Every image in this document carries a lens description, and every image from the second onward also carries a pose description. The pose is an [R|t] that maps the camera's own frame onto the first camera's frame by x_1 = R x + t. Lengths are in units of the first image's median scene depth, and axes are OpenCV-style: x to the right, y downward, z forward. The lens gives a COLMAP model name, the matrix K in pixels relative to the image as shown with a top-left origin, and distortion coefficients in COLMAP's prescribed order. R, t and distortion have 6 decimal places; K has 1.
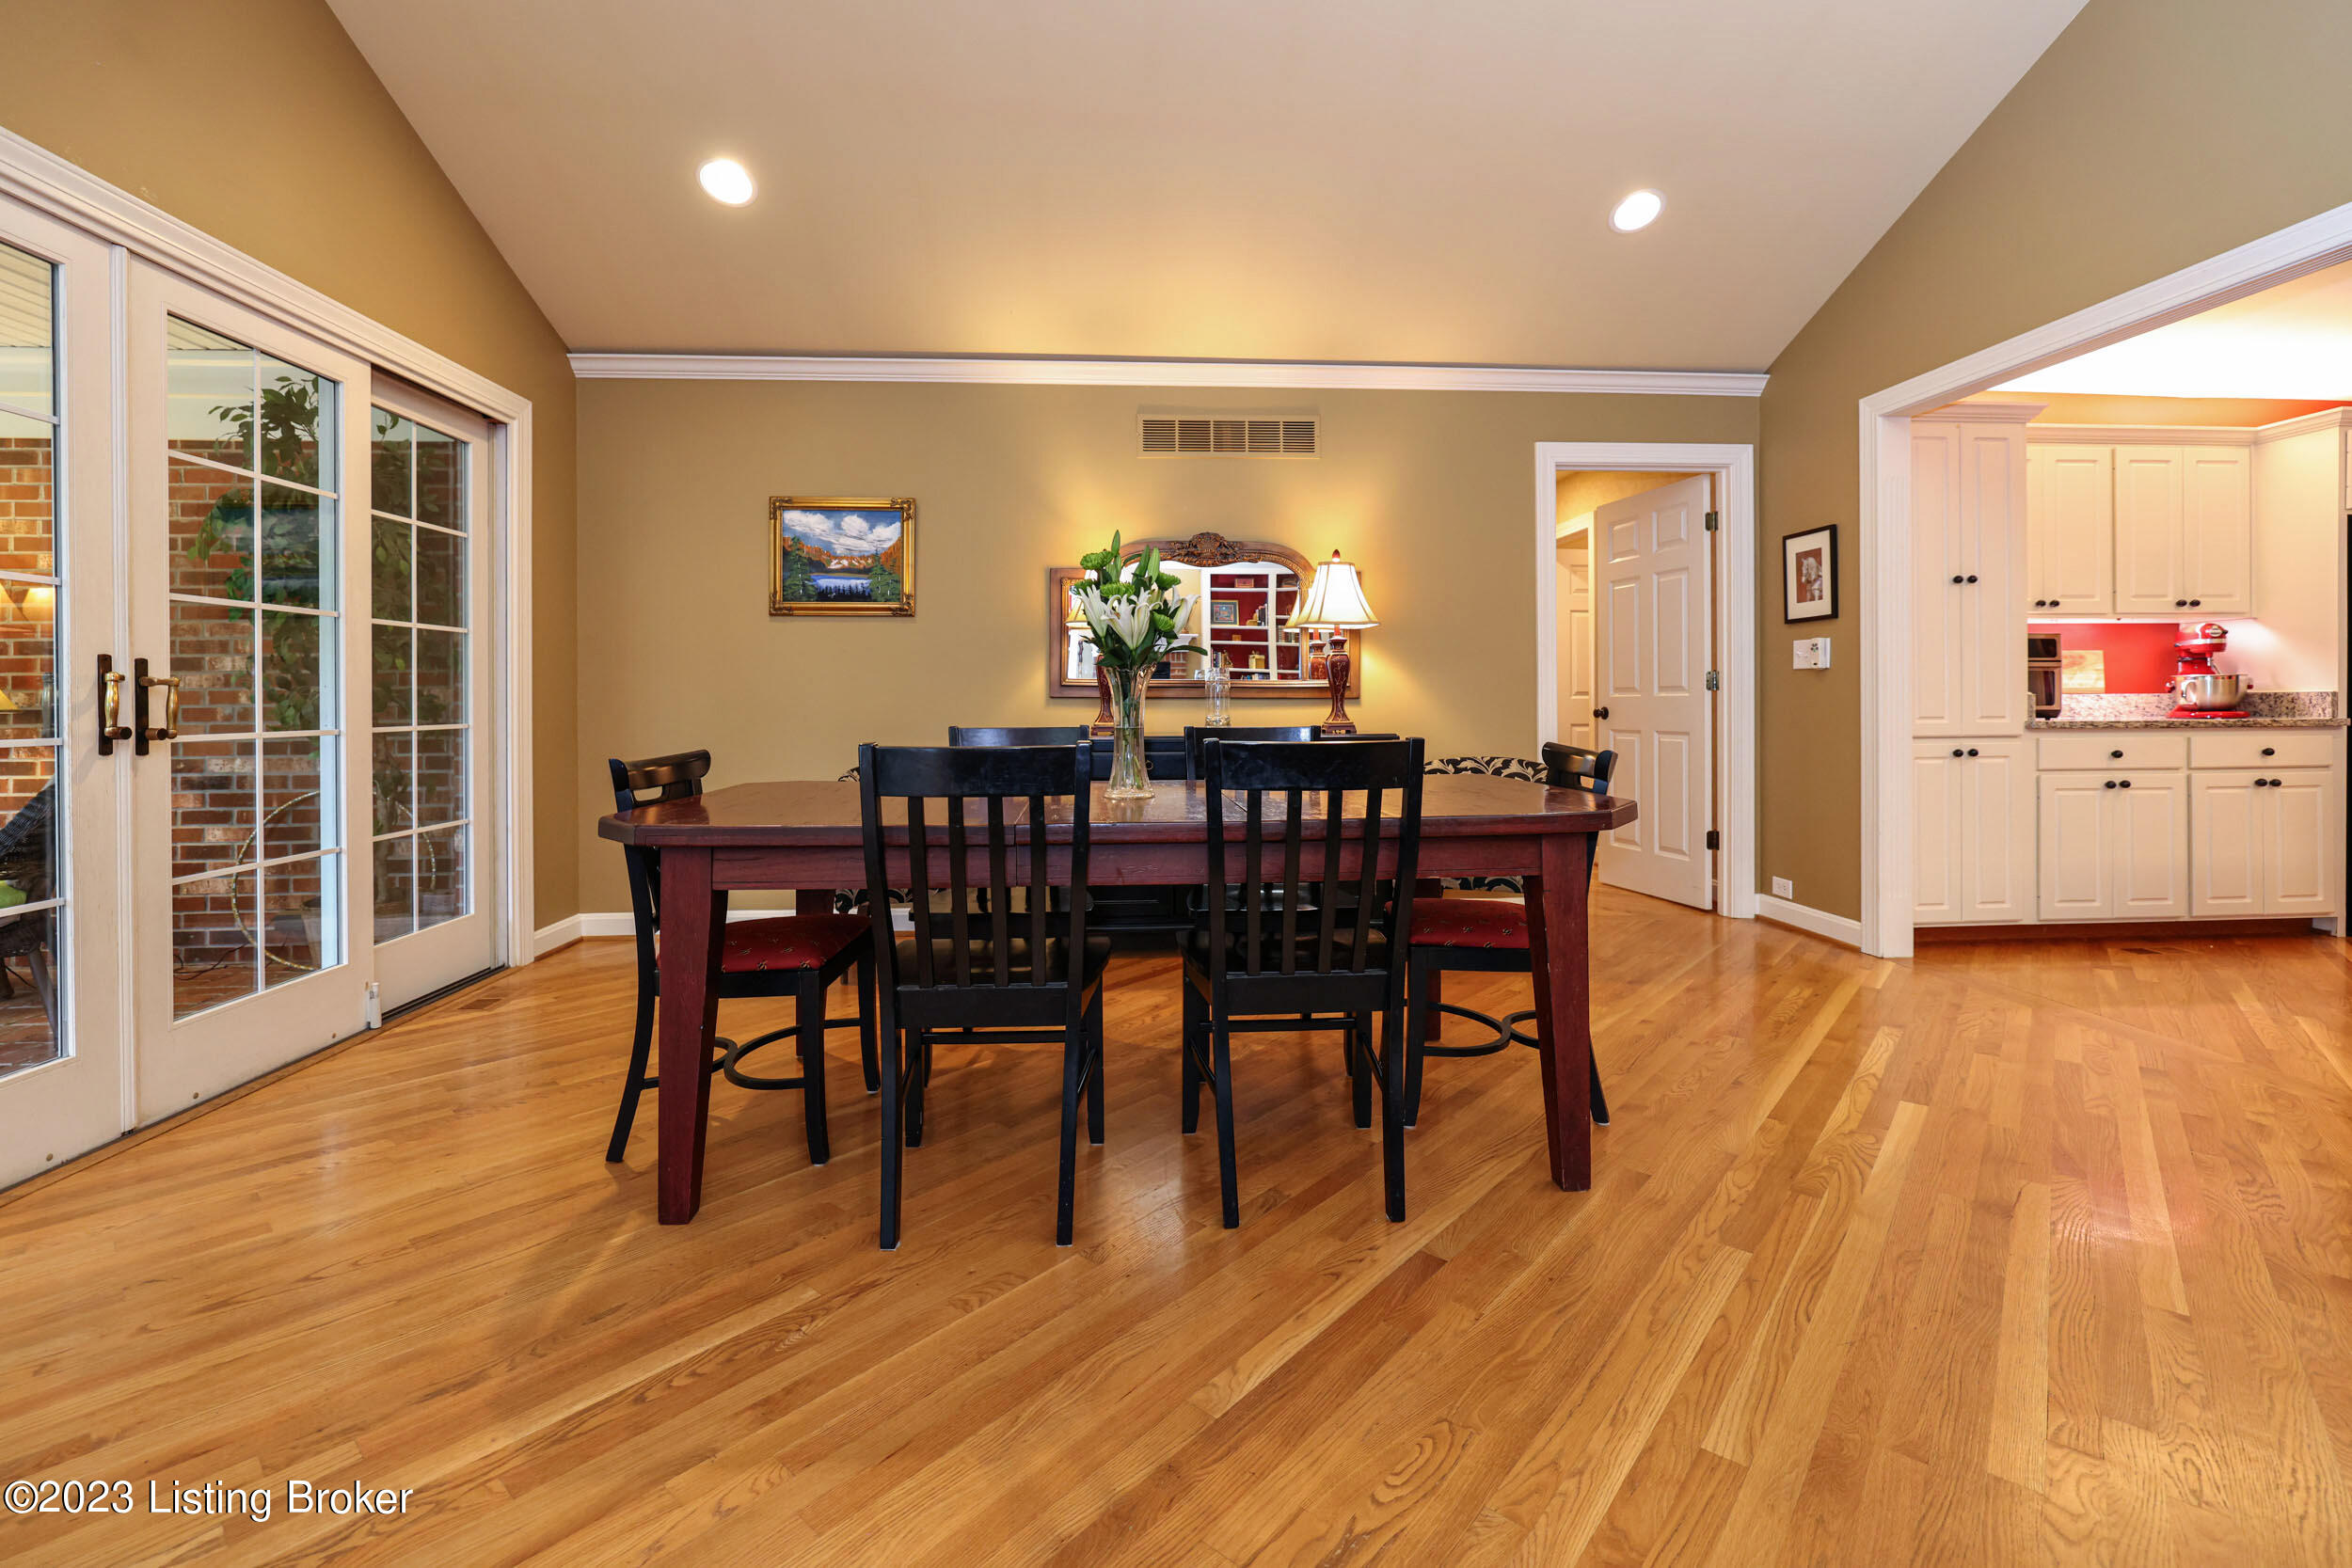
lens RADIAL K [[1020.0, 0, 1150.3], [0, 1020.0, 705.6], [0, 0, 1]] dist [-0.000869, 0.000065]
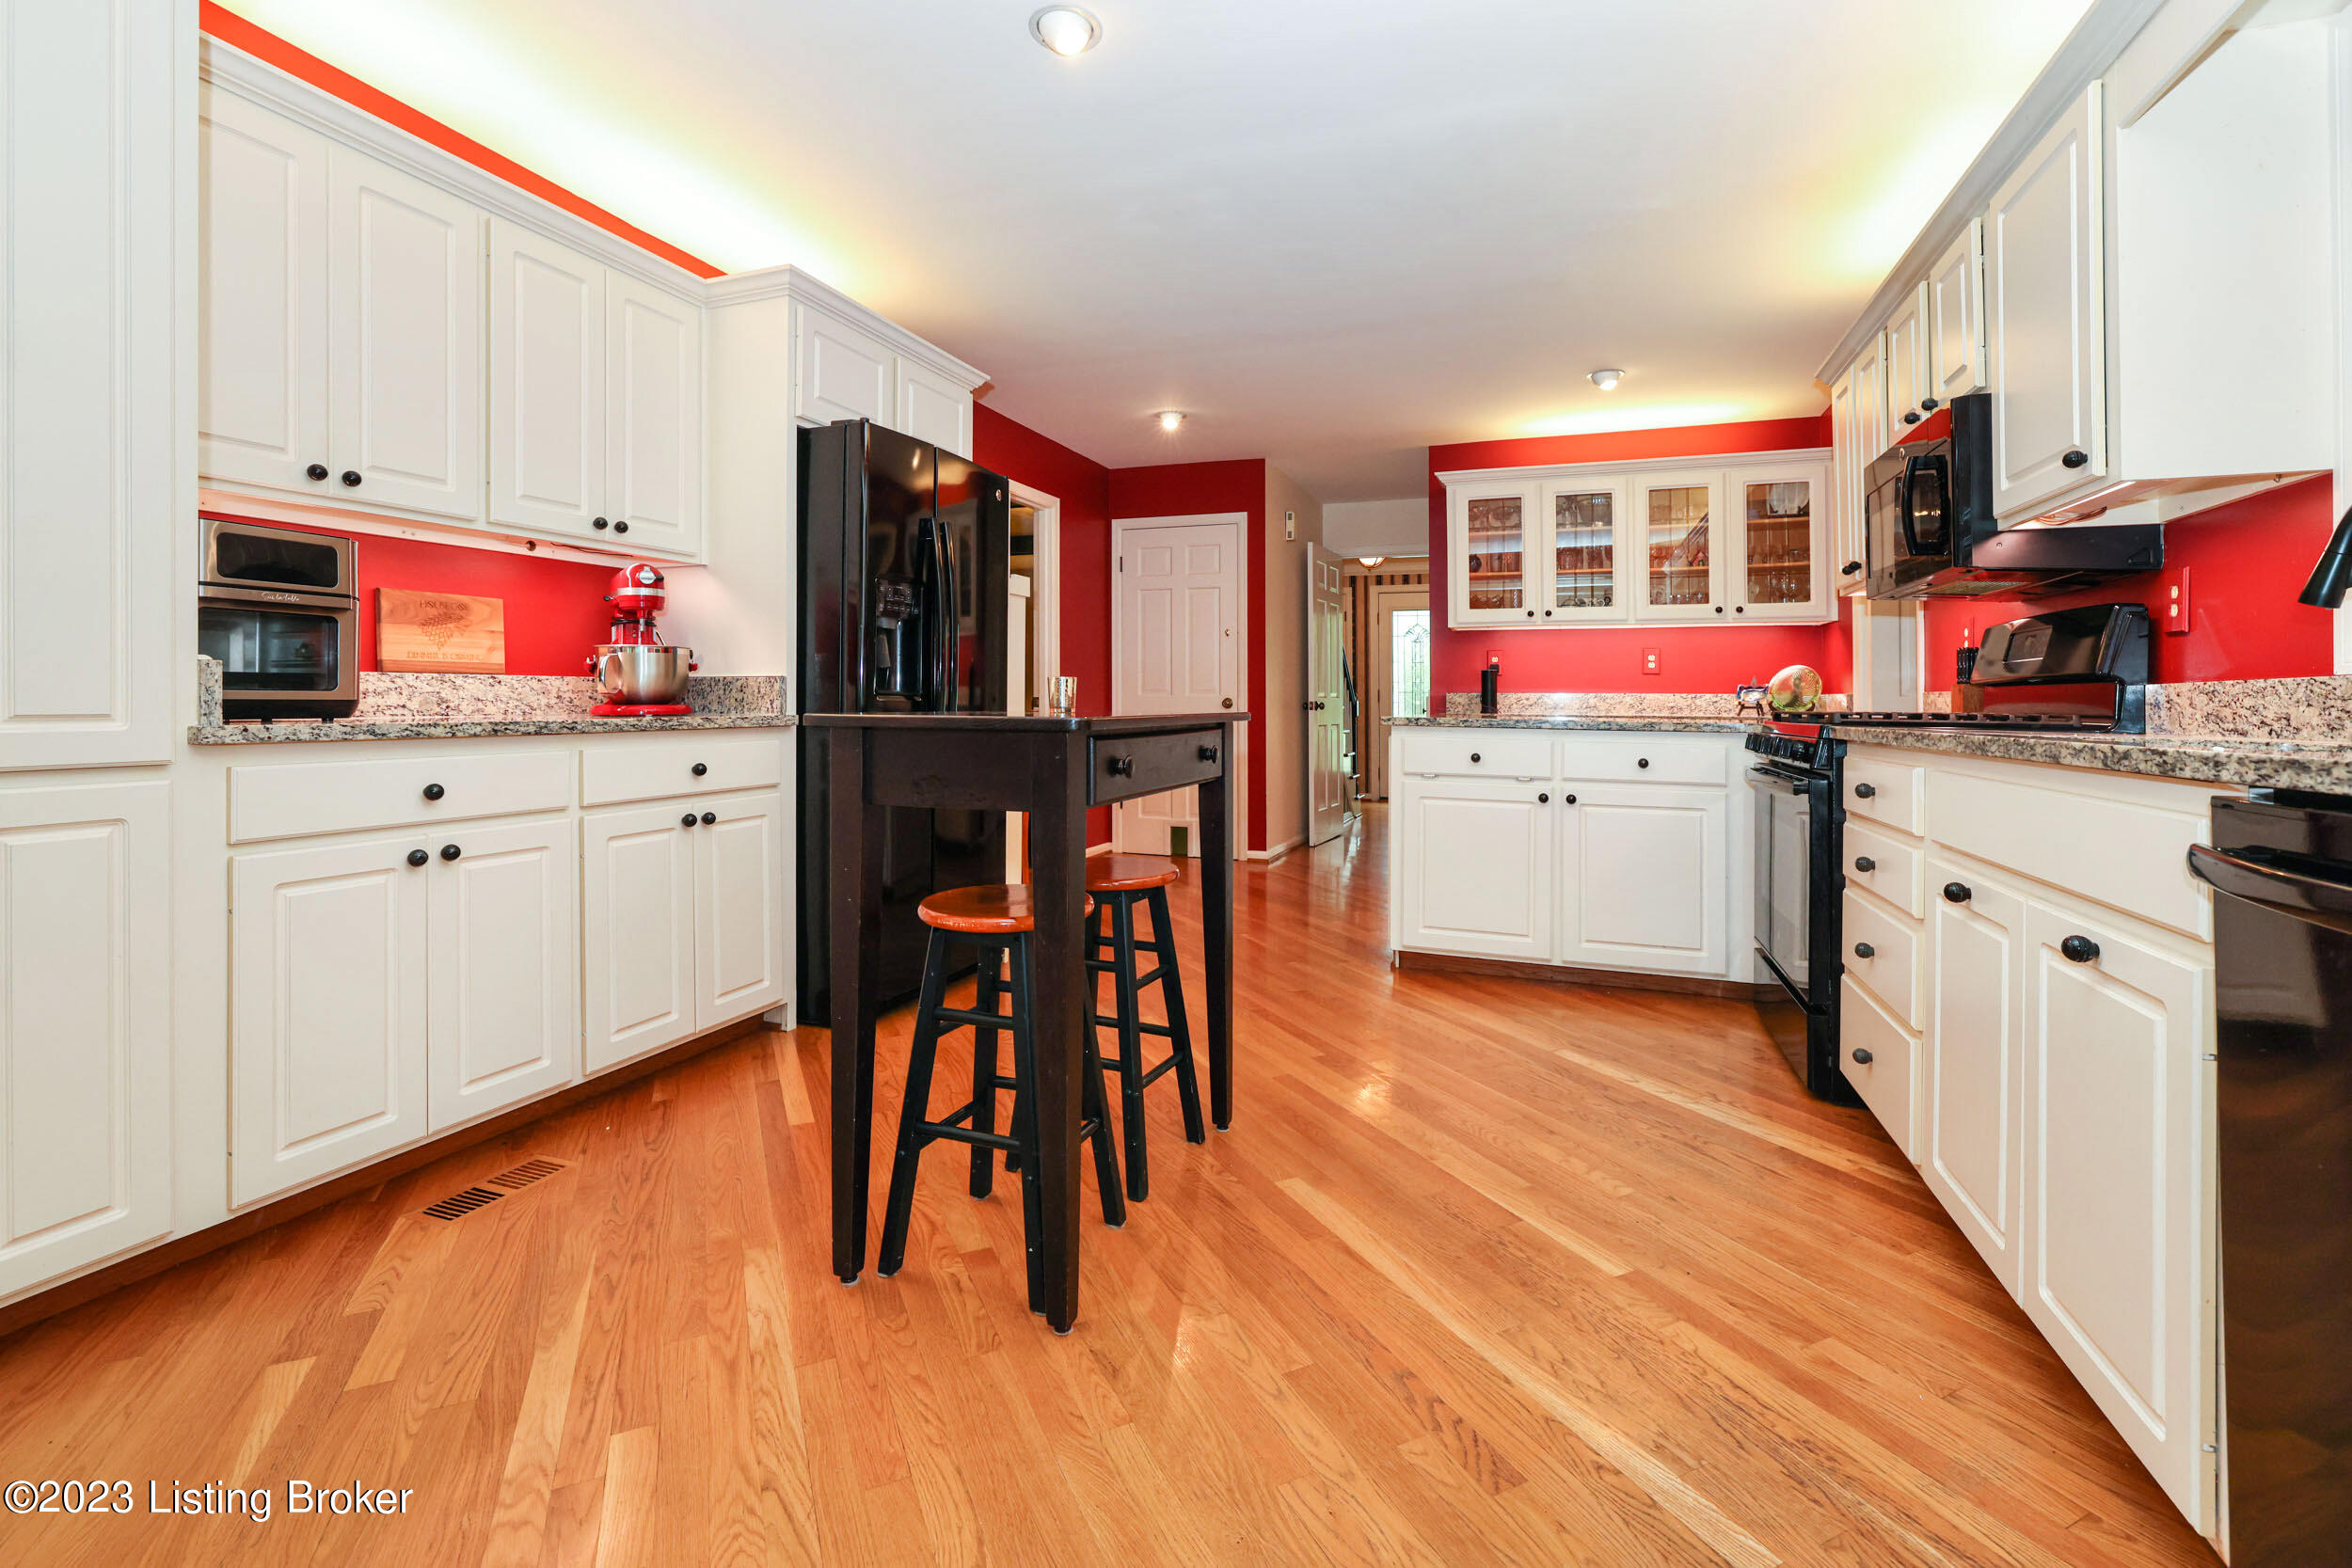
lens RADIAL K [[1020.0, 0, 1174.6], [0, 1020.0, 704.4], [0, 0, 1]] dist [-0.000869, 0.000065]
pose [[0.407484, 0.003953, 0.913204, 0.603888], [-0.000058, 0.999991, -0.004302, 0.008070], [-0.913212, 0.001700, 0.407480, 0.451483]]
